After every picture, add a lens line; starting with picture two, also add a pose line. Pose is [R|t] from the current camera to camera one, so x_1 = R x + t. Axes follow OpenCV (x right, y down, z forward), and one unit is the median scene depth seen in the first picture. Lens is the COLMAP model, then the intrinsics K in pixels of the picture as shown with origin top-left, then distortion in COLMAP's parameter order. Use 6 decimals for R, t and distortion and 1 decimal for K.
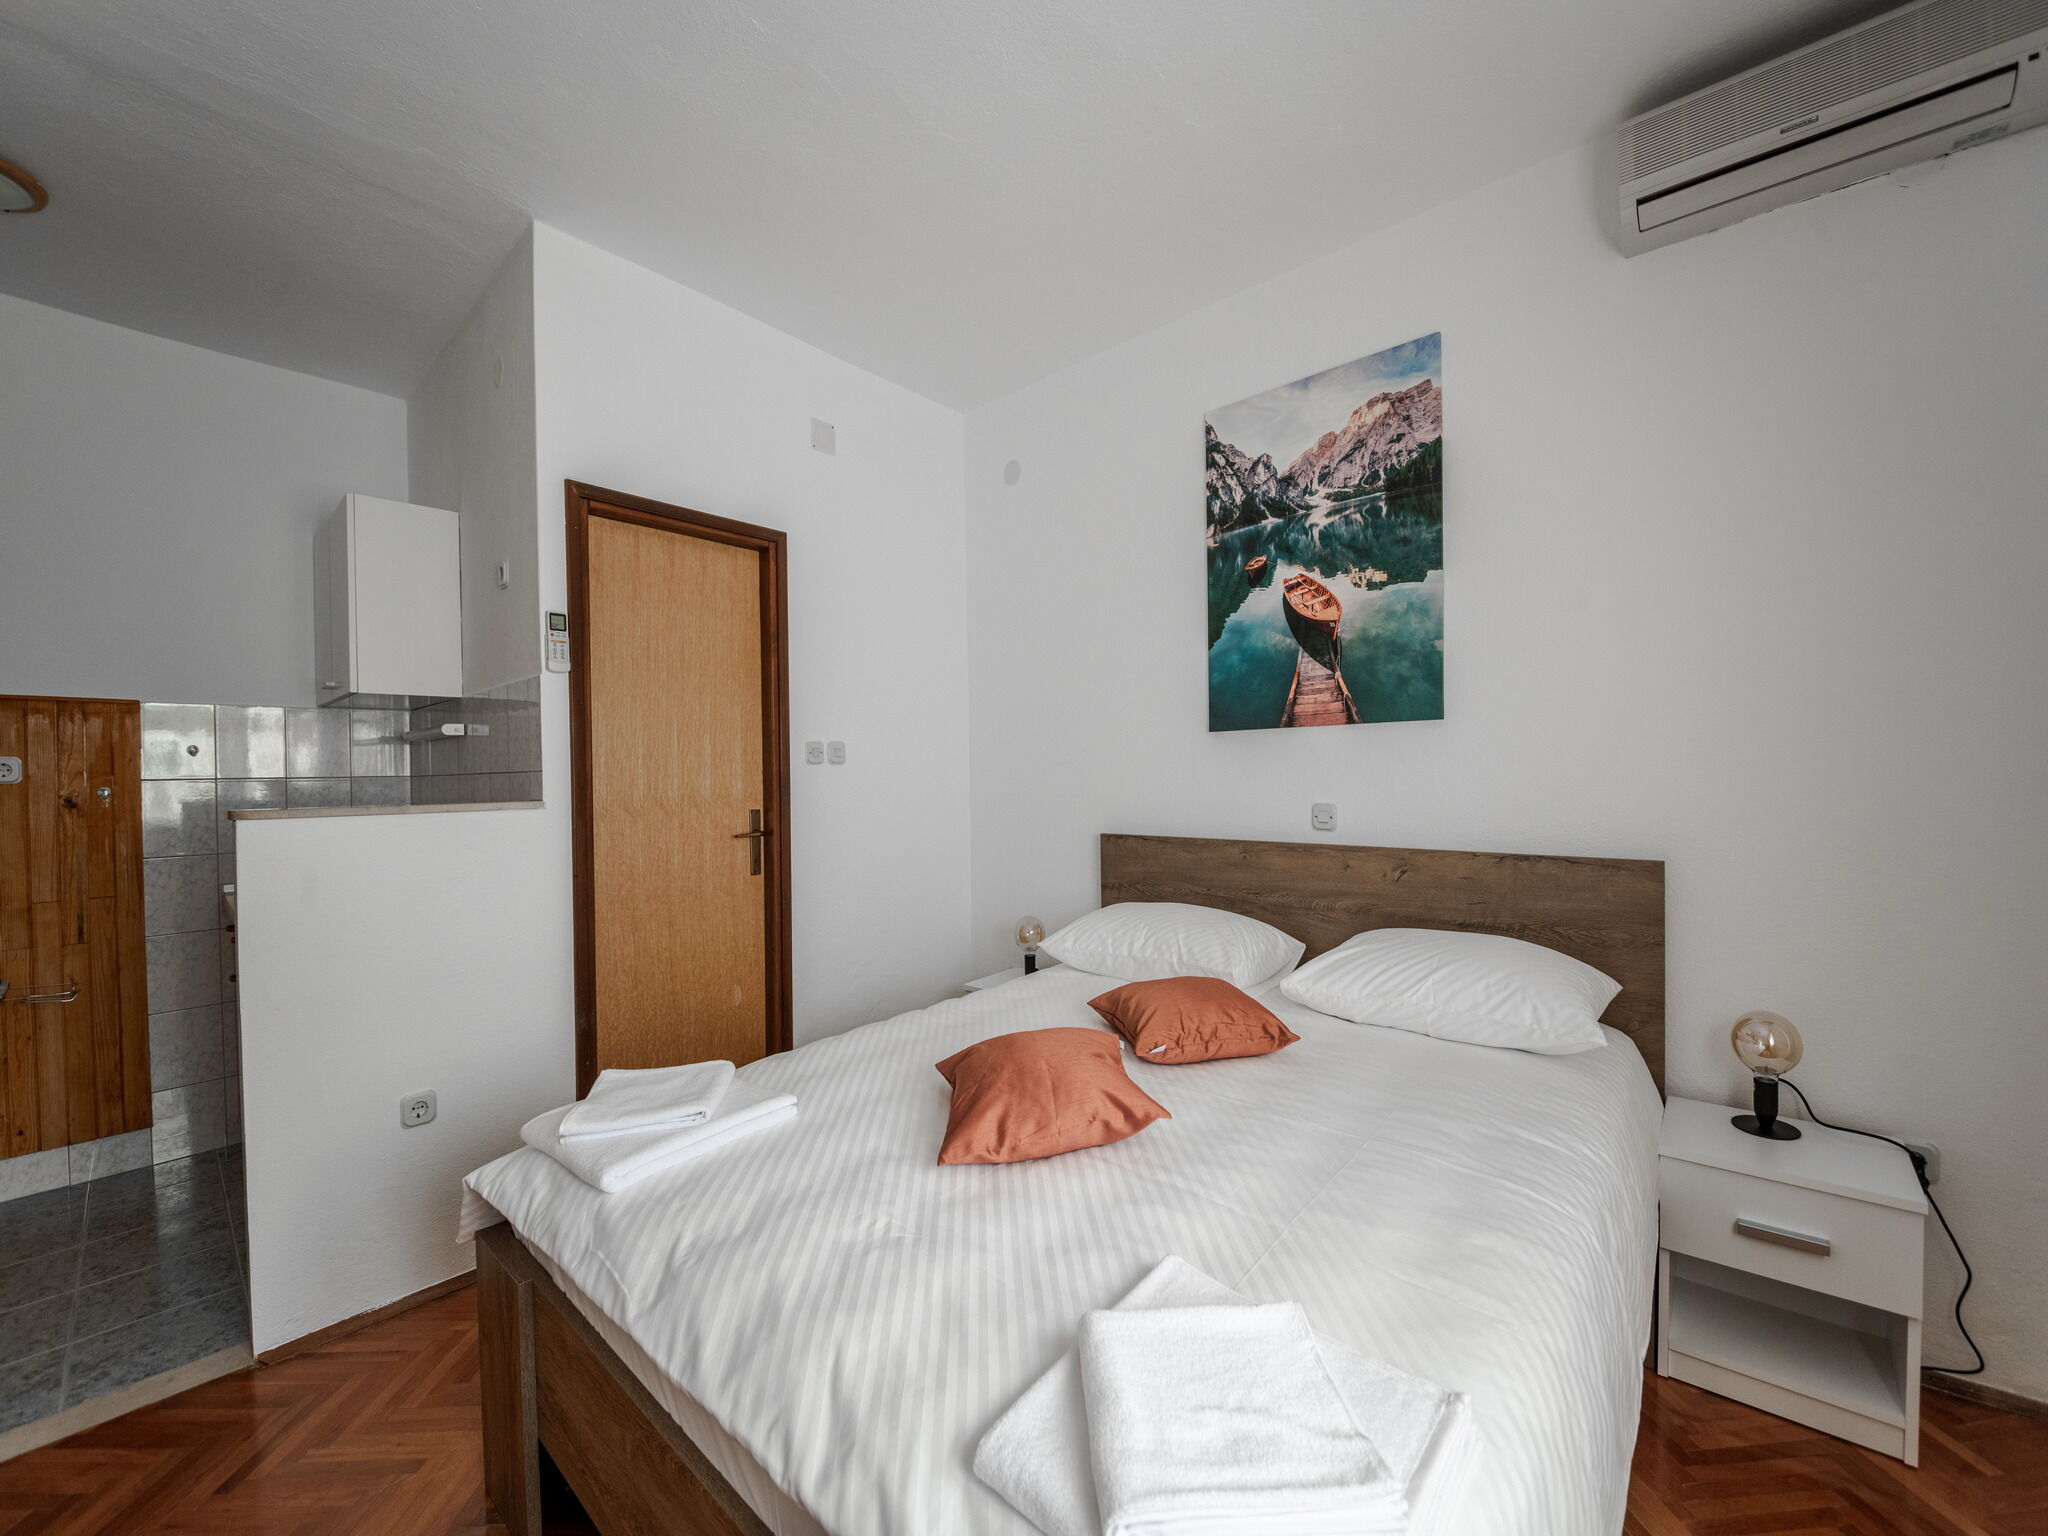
lens RADIAL K [[815.5, 0, 1028.8], [0, 815.5, 781.6], [0, 0, 1]] dist [-0.018002, -0.000245]
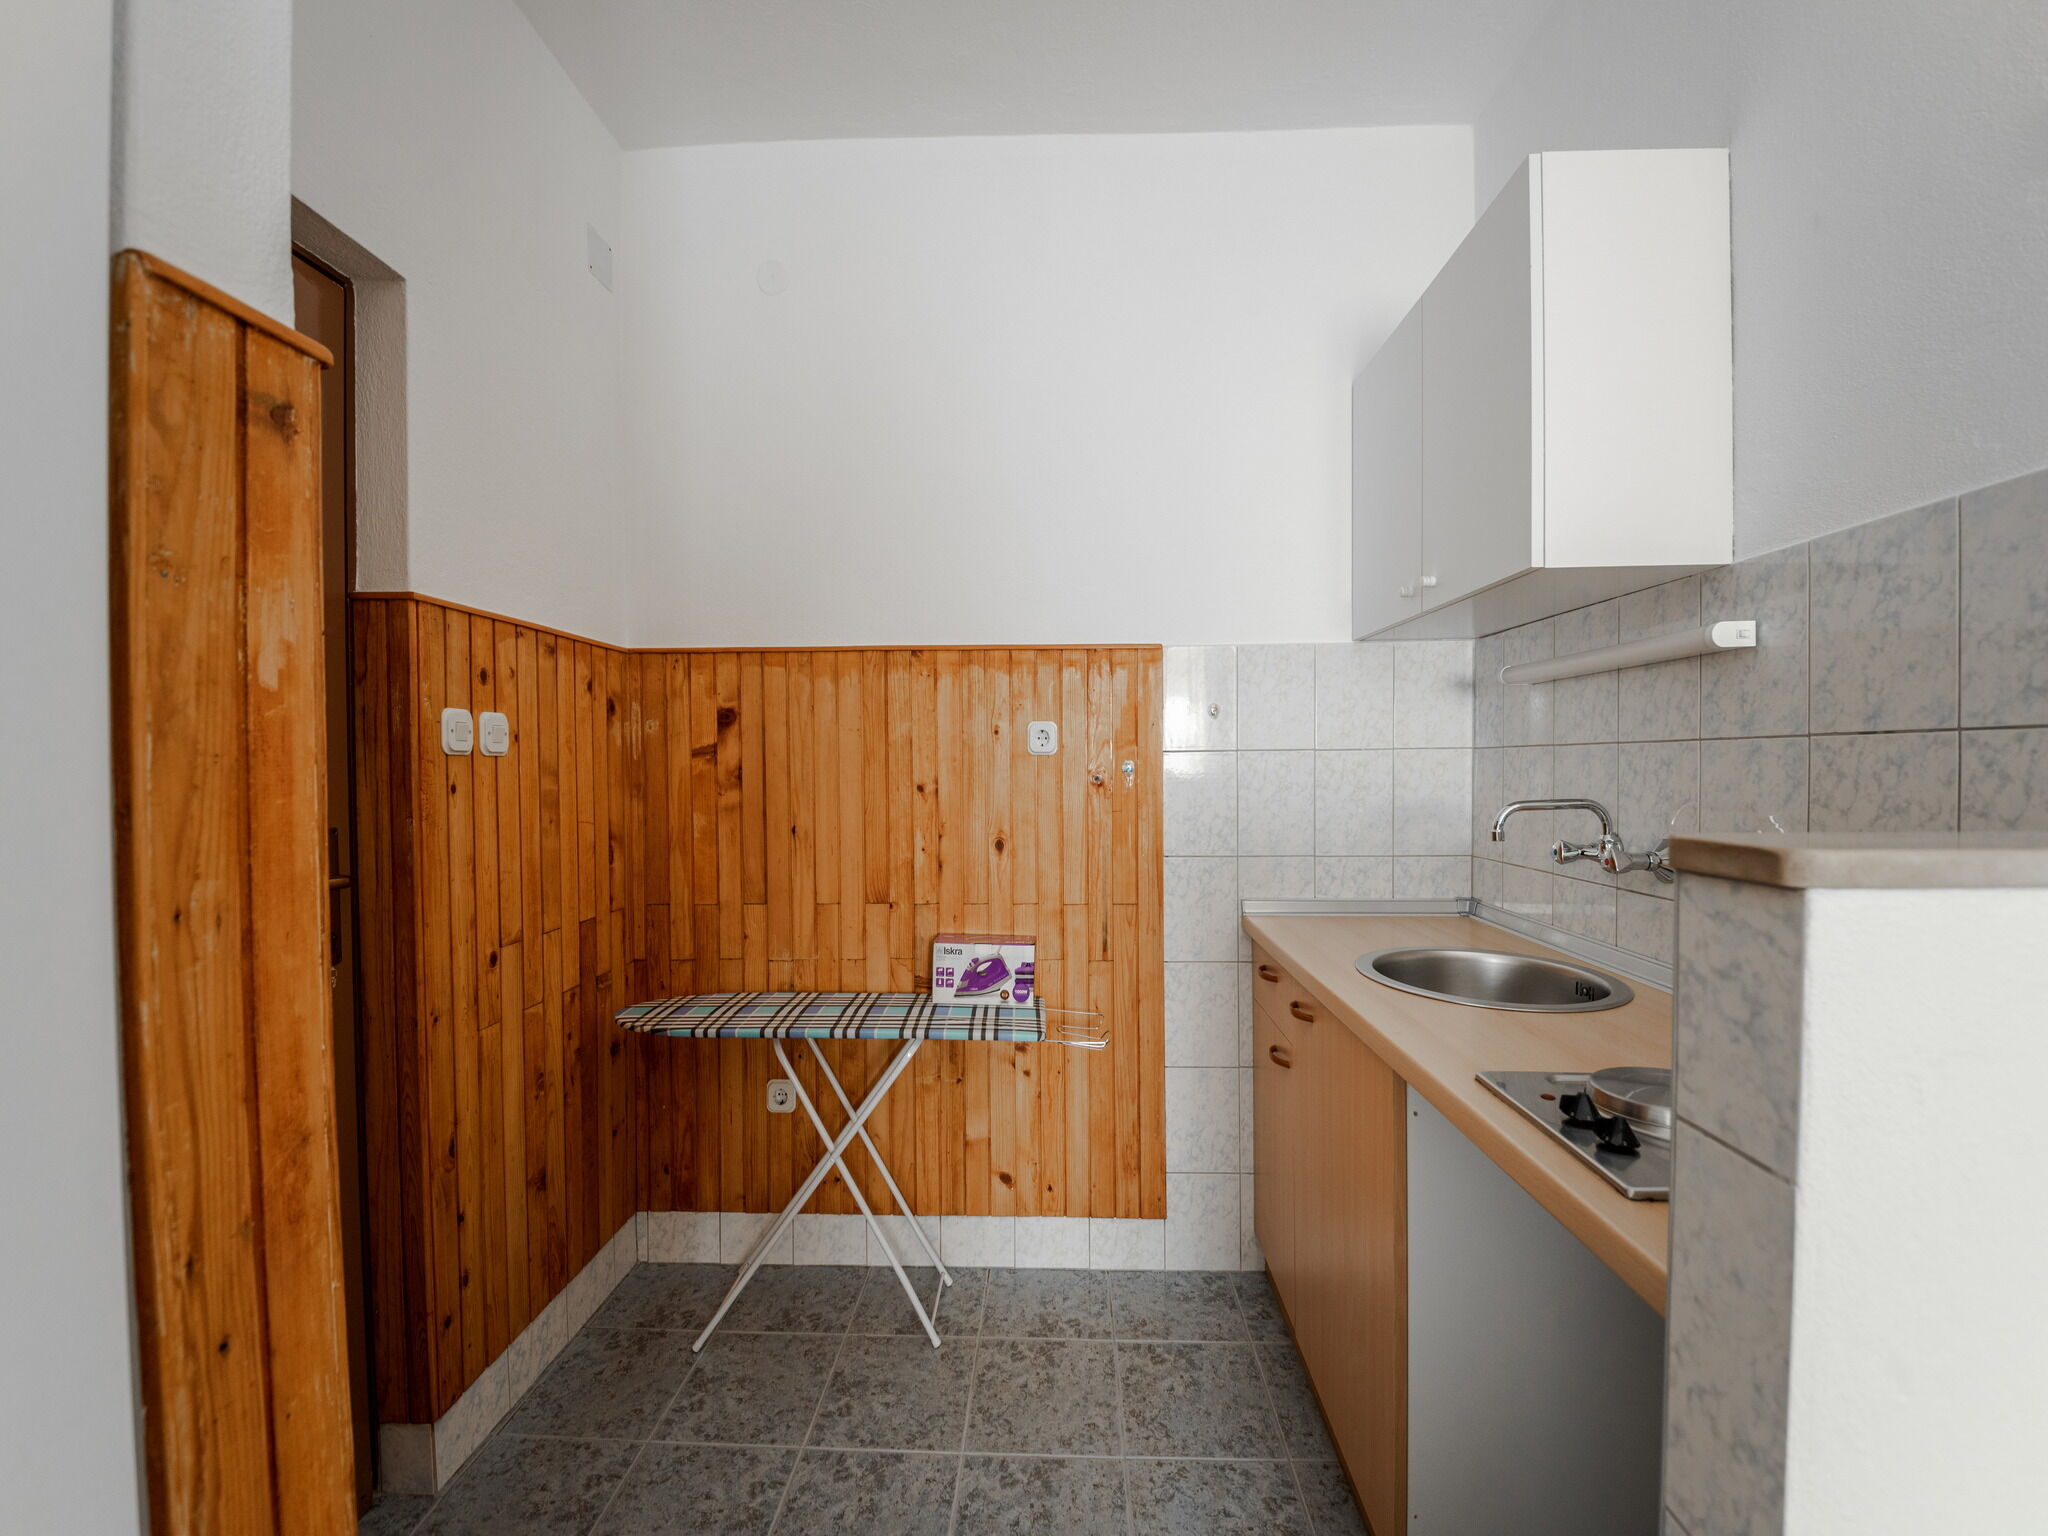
lens RADIAL K [[815.5, 0, 1025.2], [0, 815.5, 765.1], [0, 0, 1]] dist [-0.018002, -0.000245]
pose [[0.624853, 0.012001, -0.780651, -0.621611], [-0.007685, 0.999928, 0.009221, 0.005267], [0.780705, 0.000238, 0.624900, 0.439378]]
